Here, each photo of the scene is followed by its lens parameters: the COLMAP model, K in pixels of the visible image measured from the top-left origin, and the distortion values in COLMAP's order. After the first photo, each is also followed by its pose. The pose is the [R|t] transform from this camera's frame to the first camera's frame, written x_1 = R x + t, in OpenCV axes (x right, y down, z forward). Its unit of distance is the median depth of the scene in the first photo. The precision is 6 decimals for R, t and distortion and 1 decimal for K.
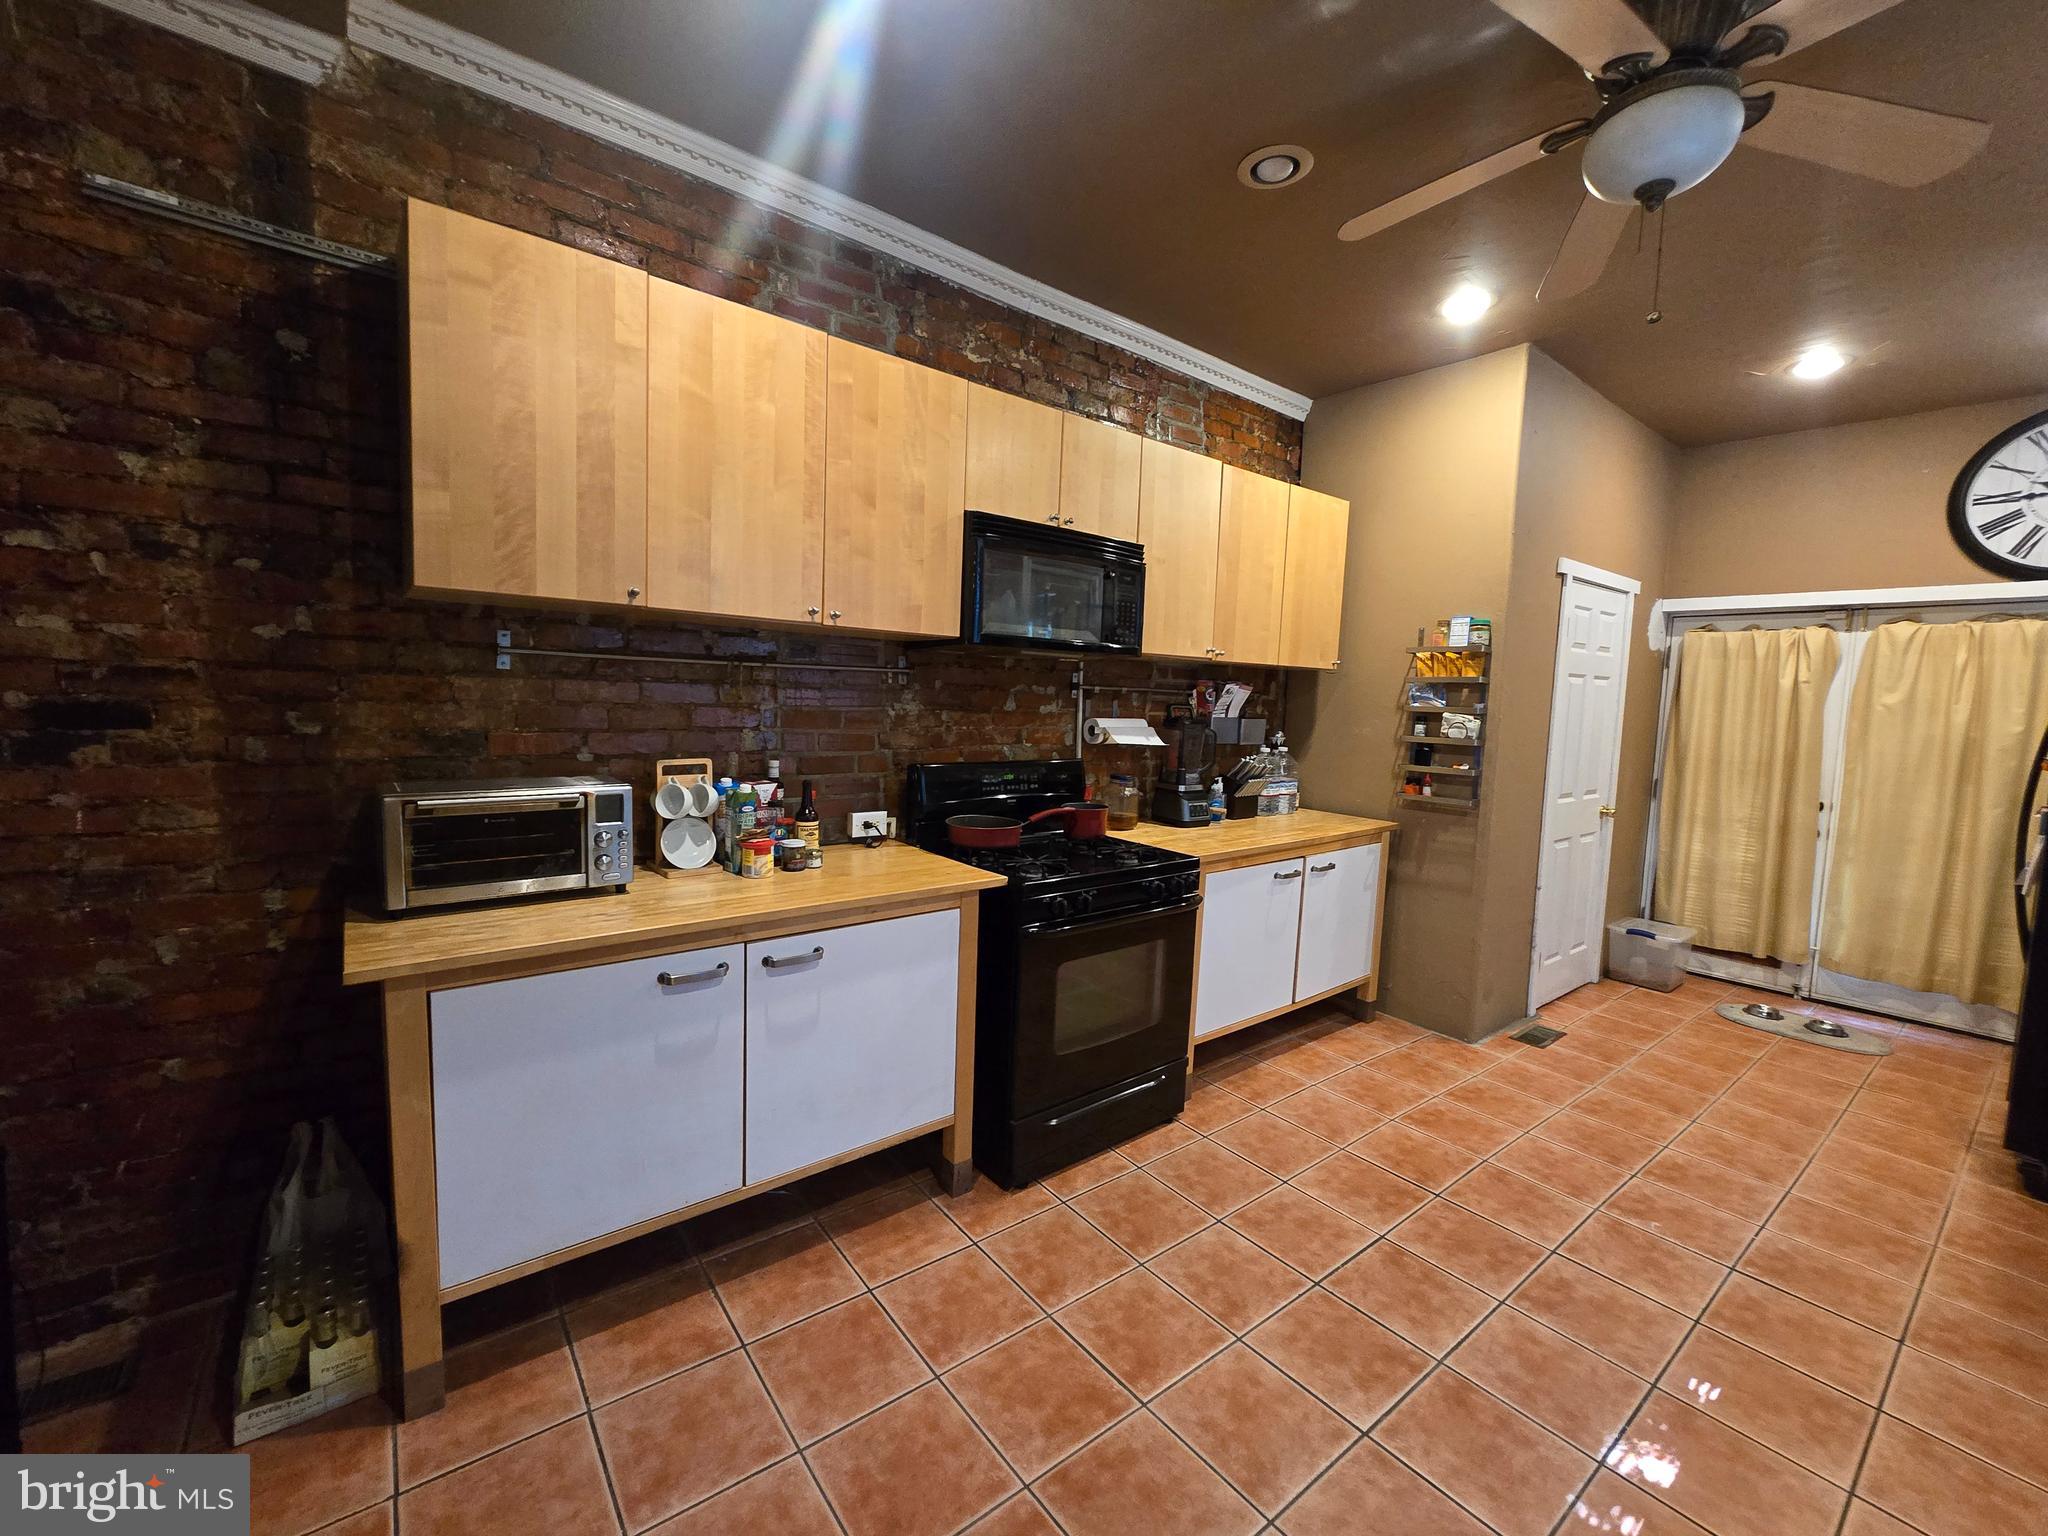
lens RADIAL K [[834.9, 0, 1015.6], [0, 834.9, 767.1], [0, 0, 1]] dist [-0.003314, -0.000698]
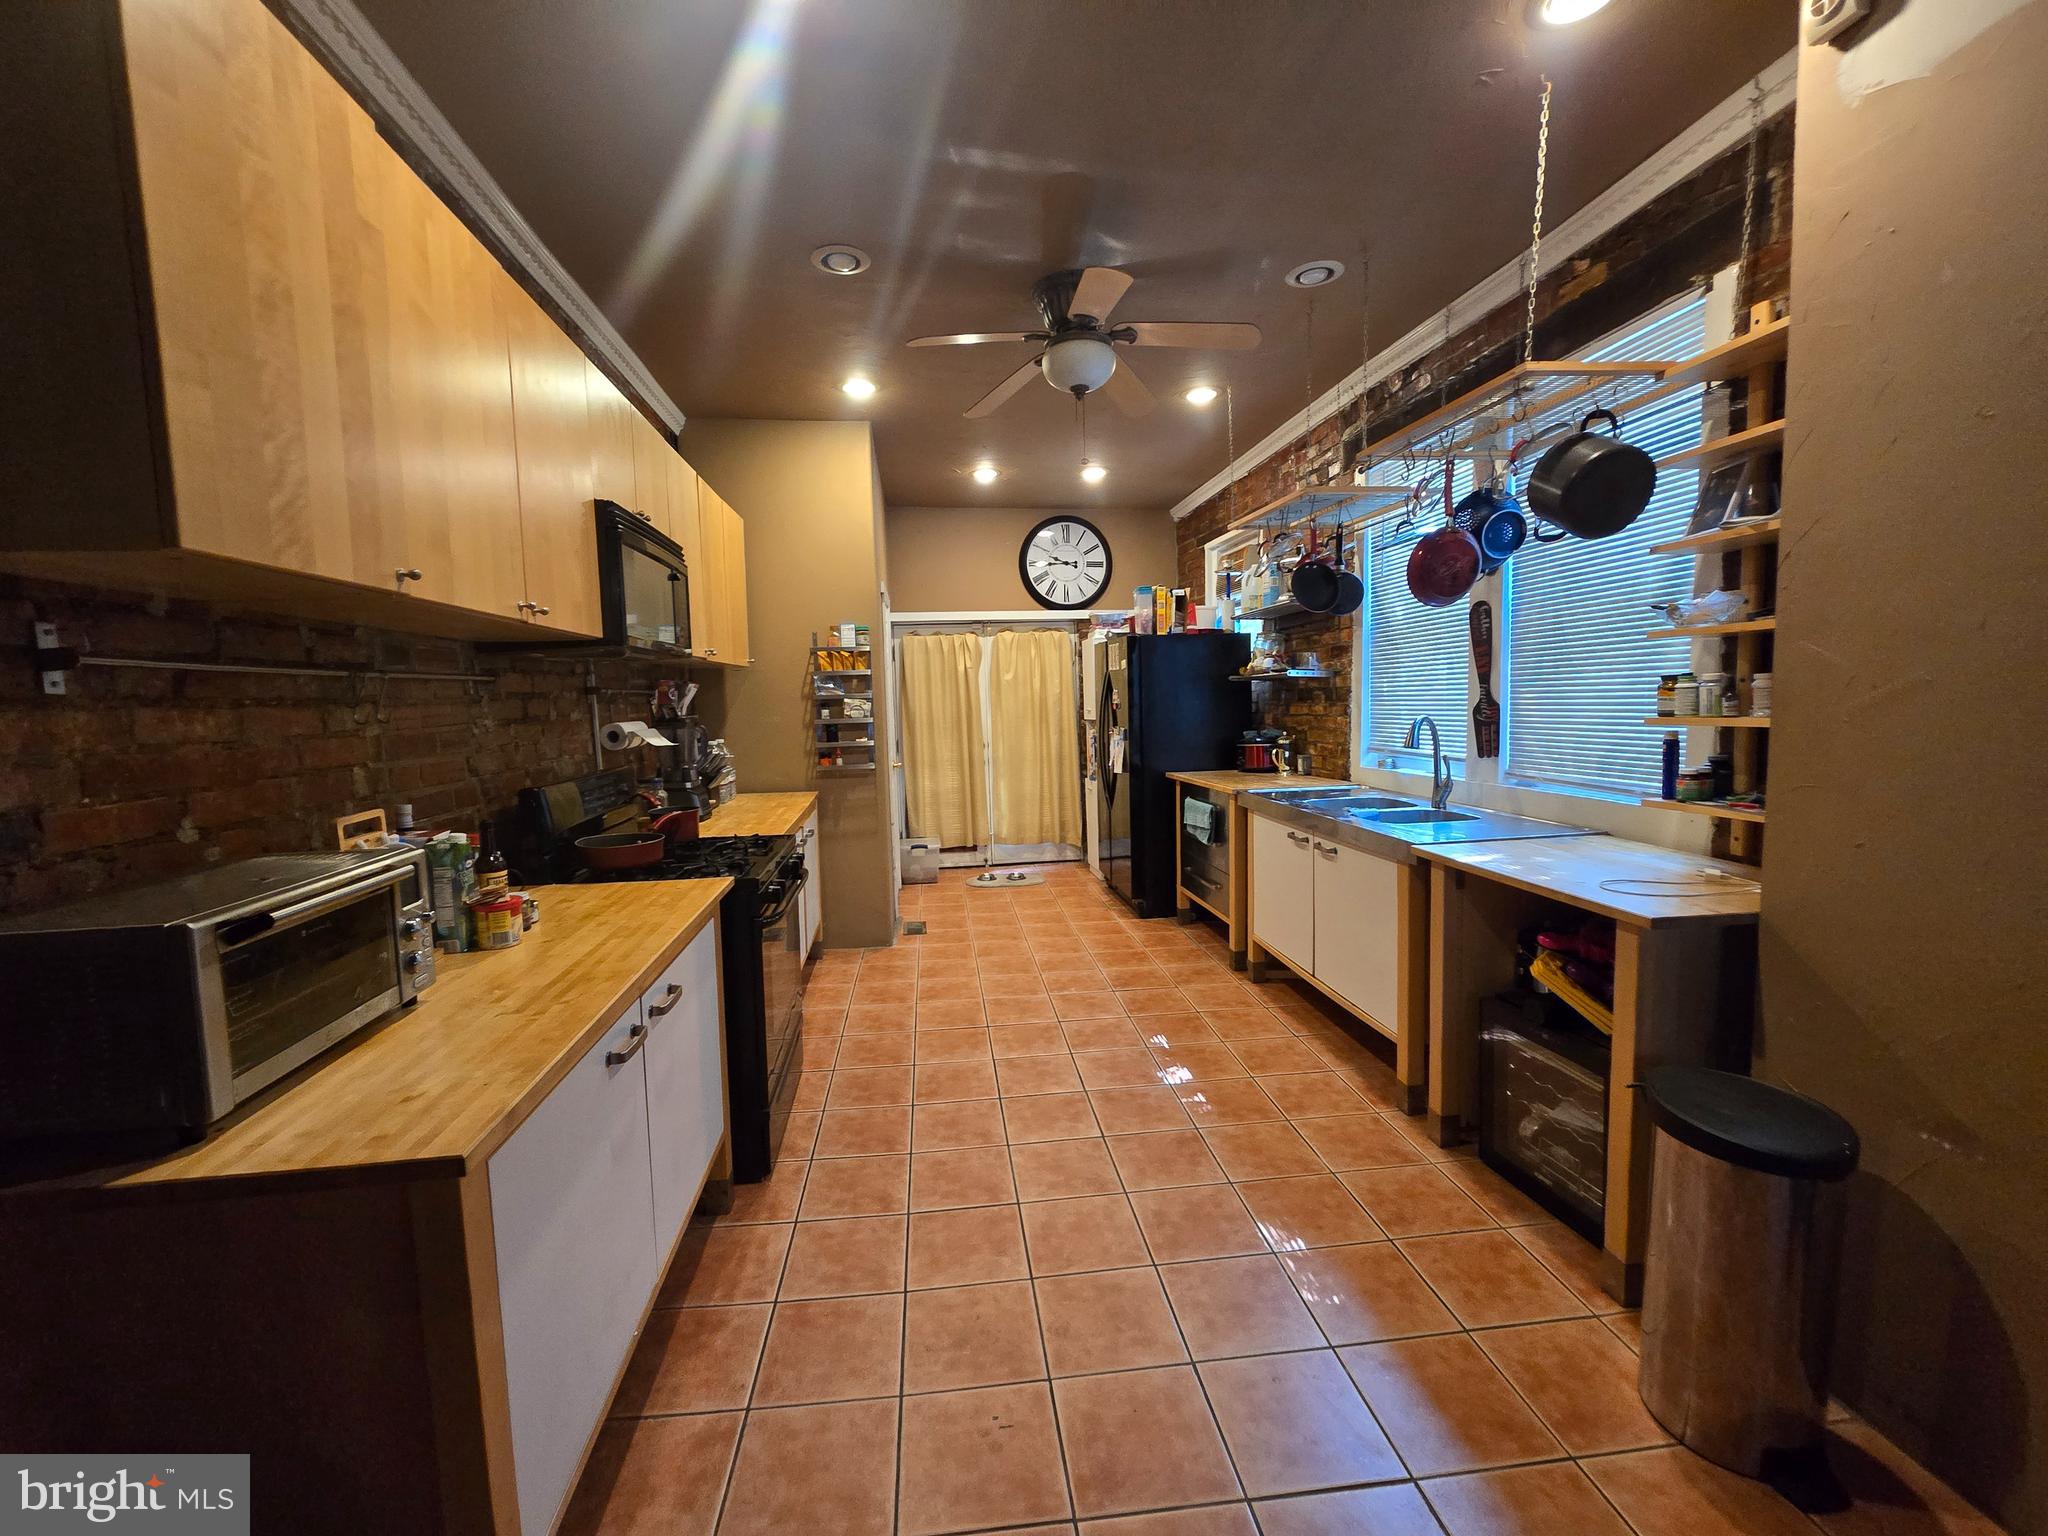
lens RADIAL K [[841.1, 0, 1009.6], [0, 841.1, 768.6], [0, 0, 1]] dist [-0.000698, -0.000390]
pose [[0.524477, -0.123329, 0.842445, -0.525157], [0.119189, 0.990346, 0.070777, -0.023751], [-0.843041, 0.063289, 0.534113, 0.128648]]
